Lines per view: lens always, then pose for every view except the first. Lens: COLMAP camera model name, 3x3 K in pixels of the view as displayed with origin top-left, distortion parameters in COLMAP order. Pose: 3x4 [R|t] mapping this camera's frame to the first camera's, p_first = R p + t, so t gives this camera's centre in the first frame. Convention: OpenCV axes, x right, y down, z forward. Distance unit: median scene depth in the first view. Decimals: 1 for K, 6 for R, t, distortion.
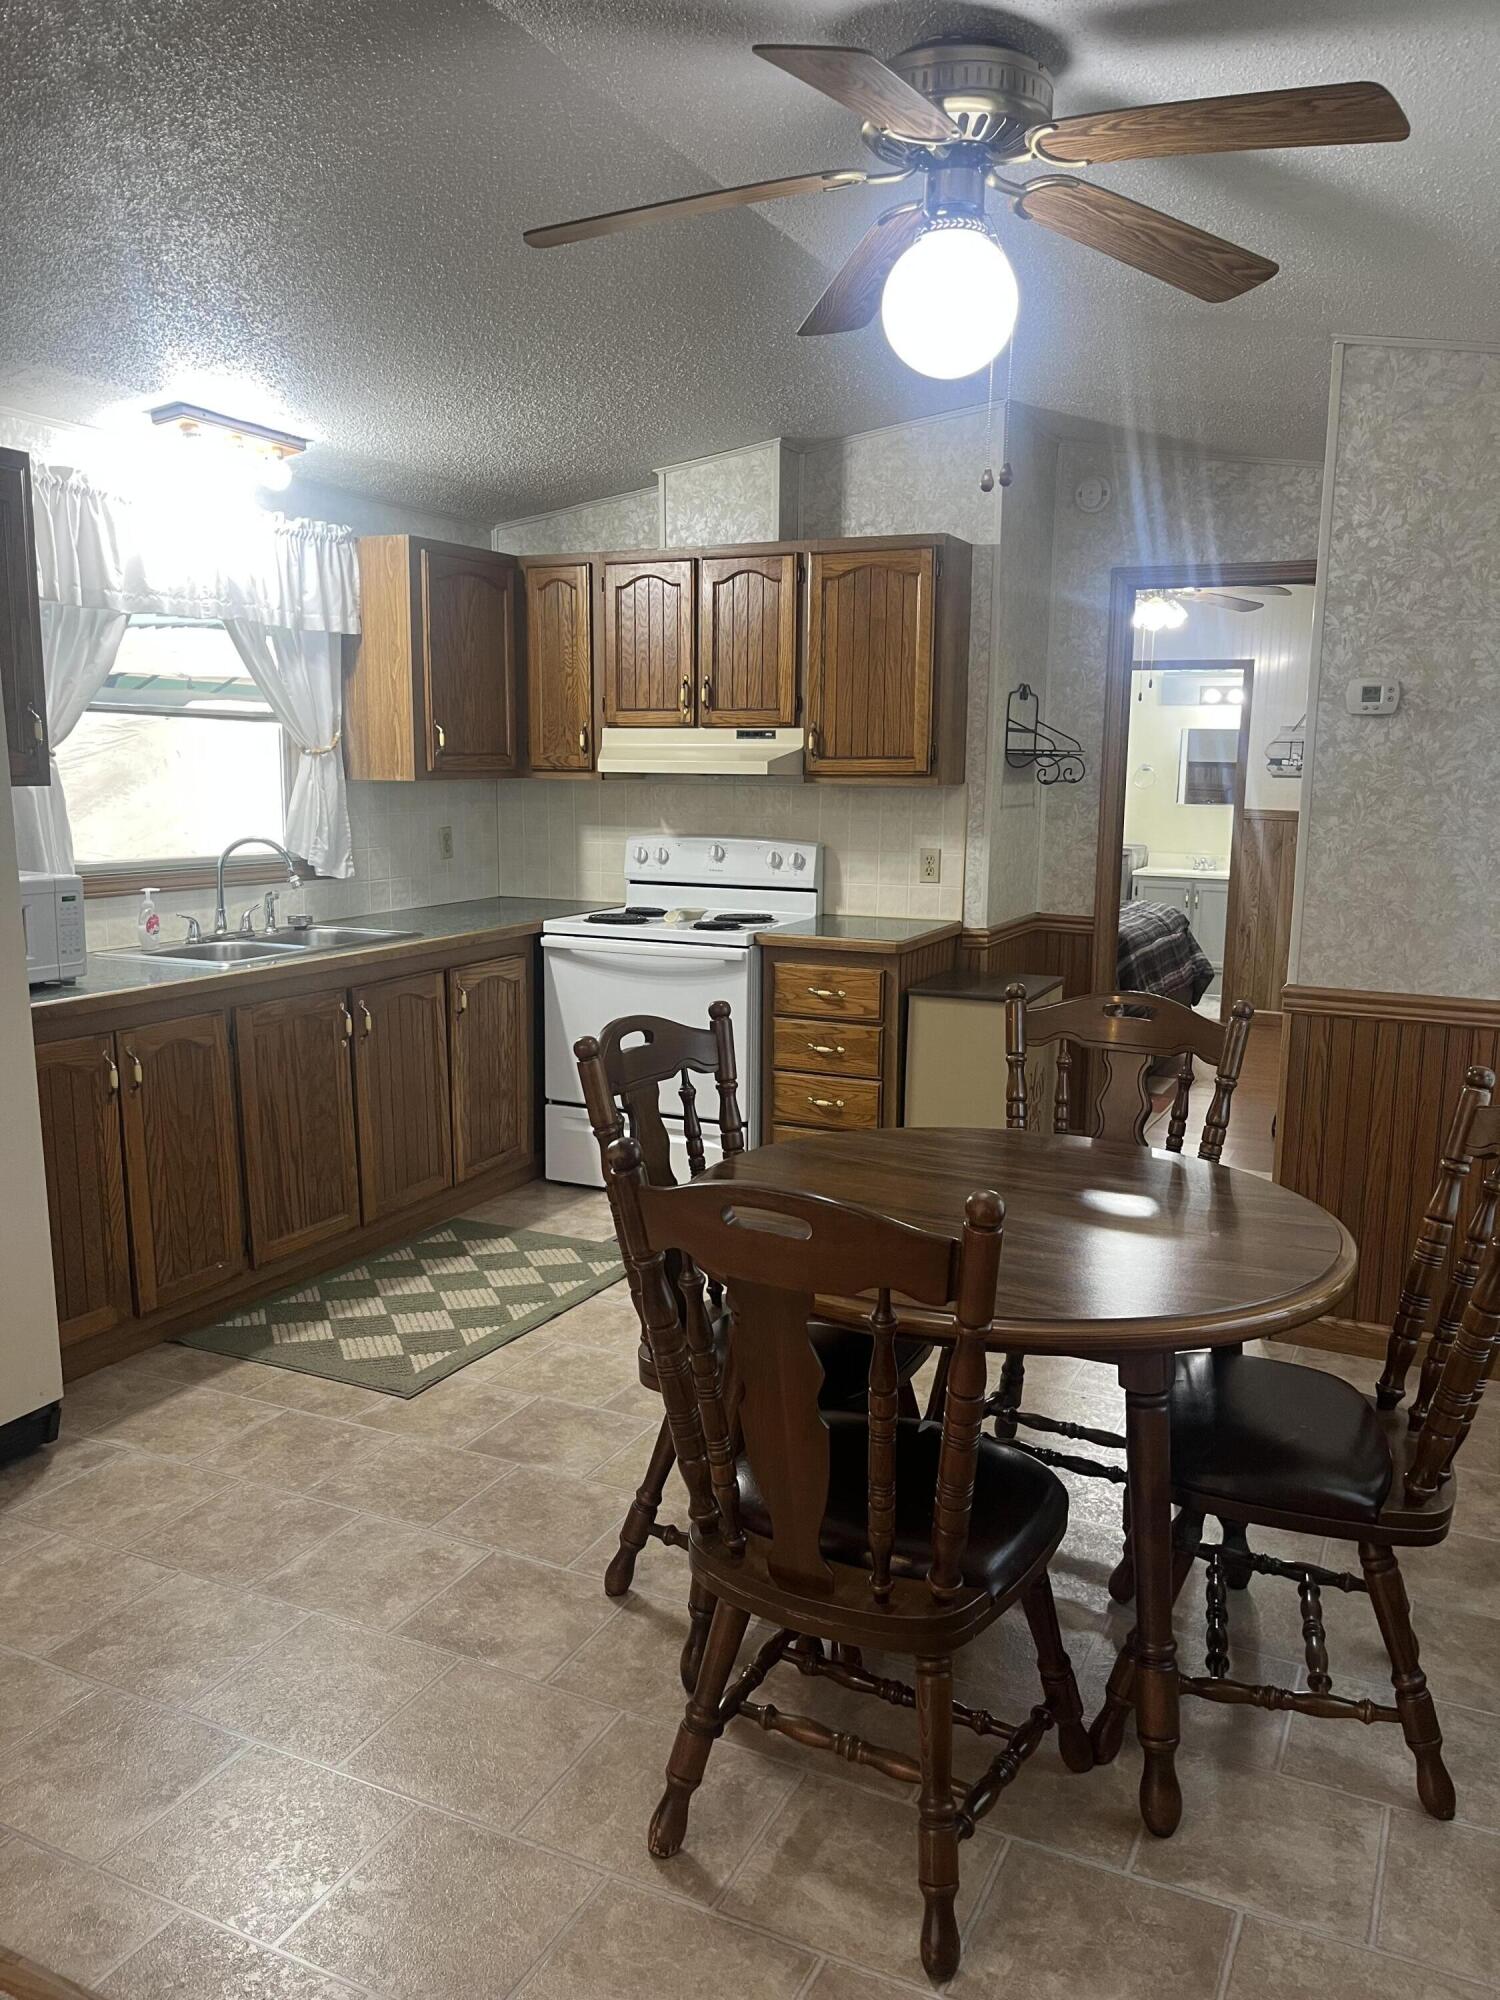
lens RADIAL K [[1526.2, 0, 749.6], [0, 1526.2, 1004.5], [0, 0, 1]] dist [0.061971, -0.080900]
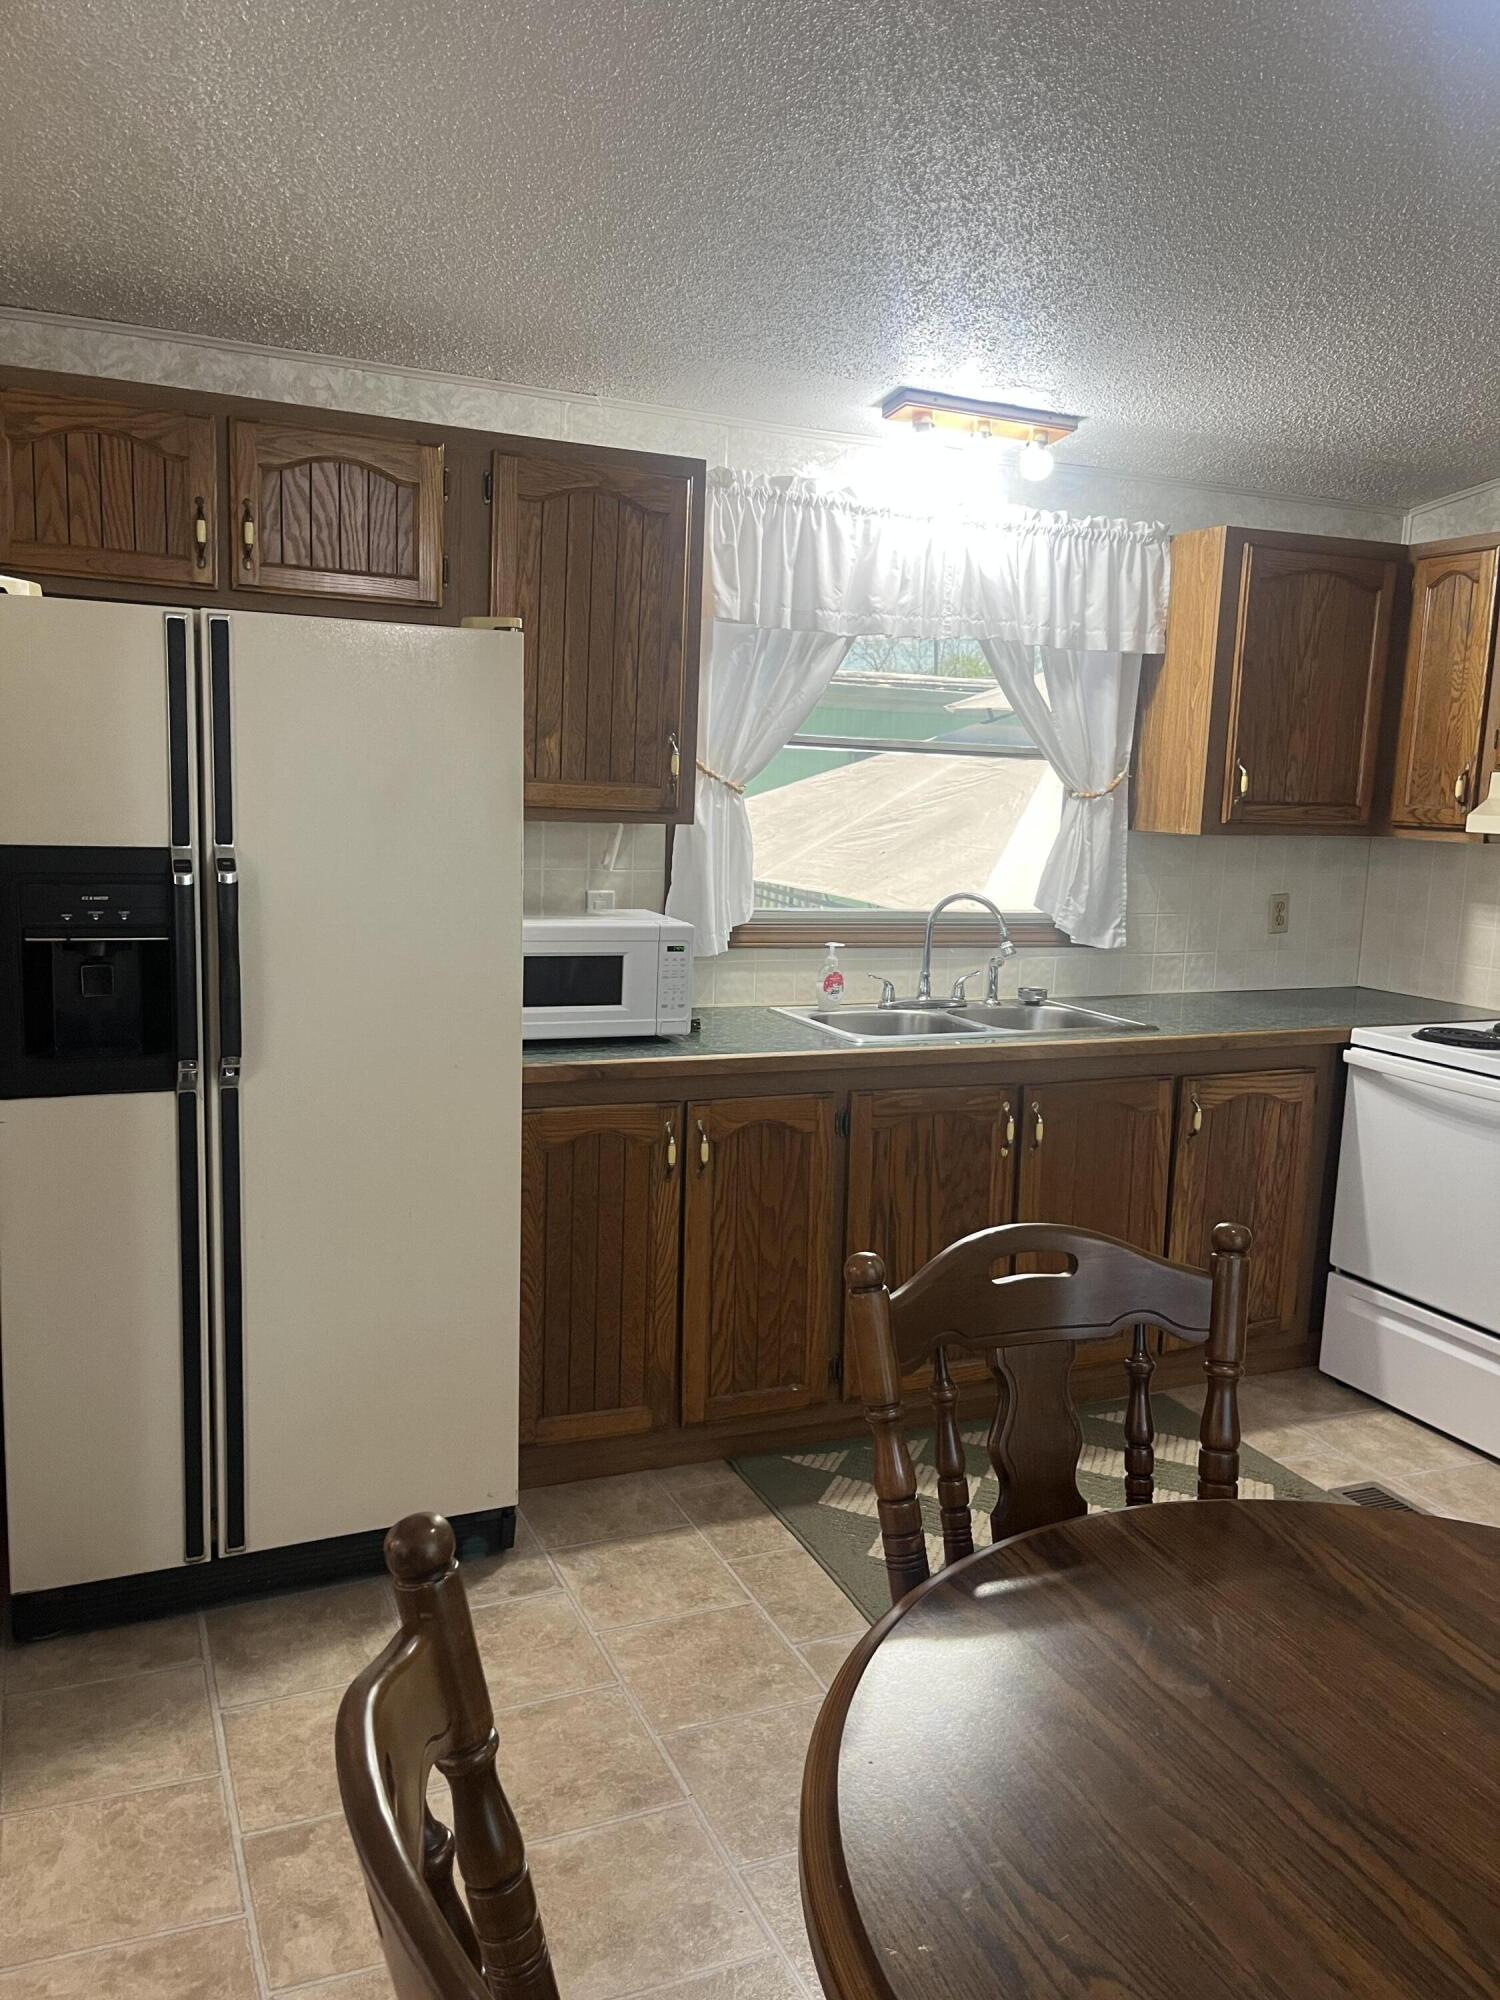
lens RADIAL K [[1526.2, 0, 749.6], [0, 1526.2, 1004.5], [0, 0, 1]] dist [0.061971, -0.080900]
pose [[0.760125, 0.115981, -0.639343, 0.124041], [-0.134318, 0.990736, 0.020033, -0.043796], [0.635743, 0.070648, 0.768661, 0.249029]]
